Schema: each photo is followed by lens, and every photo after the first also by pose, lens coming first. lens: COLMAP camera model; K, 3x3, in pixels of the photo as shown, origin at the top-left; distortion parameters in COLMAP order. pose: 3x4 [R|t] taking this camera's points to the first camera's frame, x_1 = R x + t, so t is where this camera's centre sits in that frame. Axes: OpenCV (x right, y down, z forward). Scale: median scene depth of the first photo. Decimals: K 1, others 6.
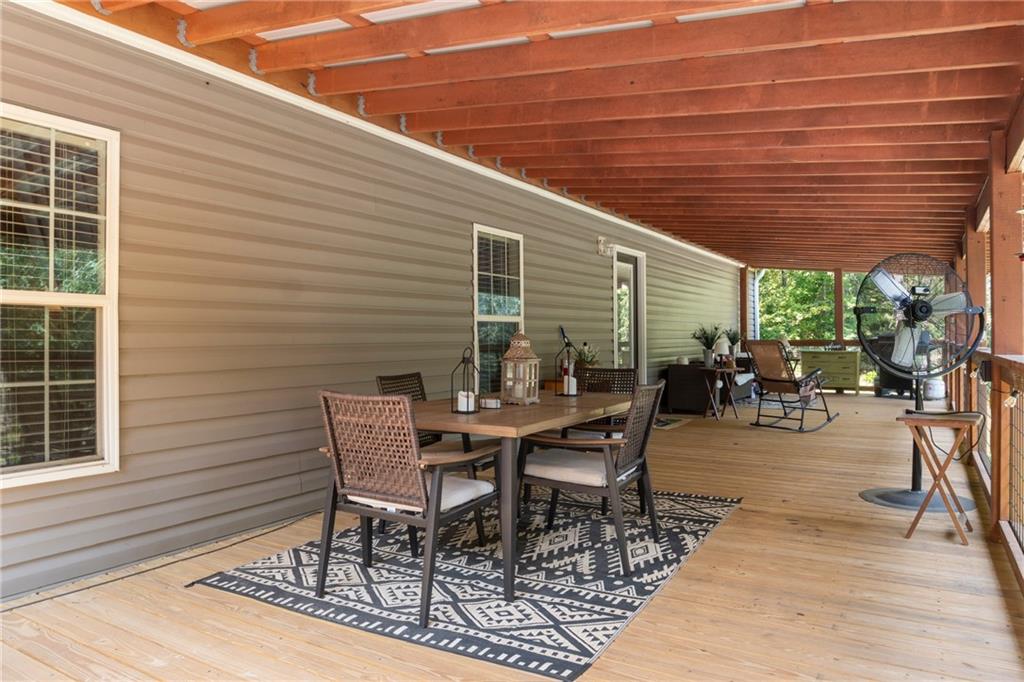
lens RADIAL K [[671.0, 0, 512.0], [0, 671.0, 341.0], [0, 0, 1]] dist [0.000034, -0.050696]
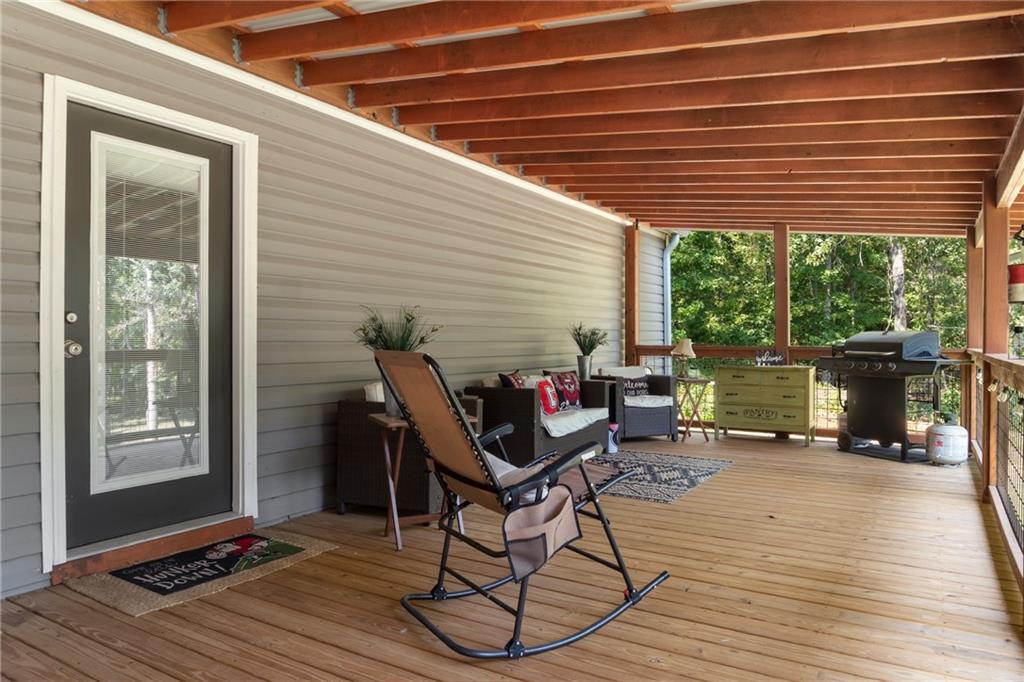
lens RADIAL K [[671.0, 0, 512.0], [0, 671.0, 341.0], [0, 0, 1]] dist [0.000034, -0.050696]
pose [[0.999932, 0.009880, -0.006244, 0.242870], [-0.009883, 0.999951, -0.000456, -0.003582], [0.006239, 0.000518, 0.999980, 0.392129]]
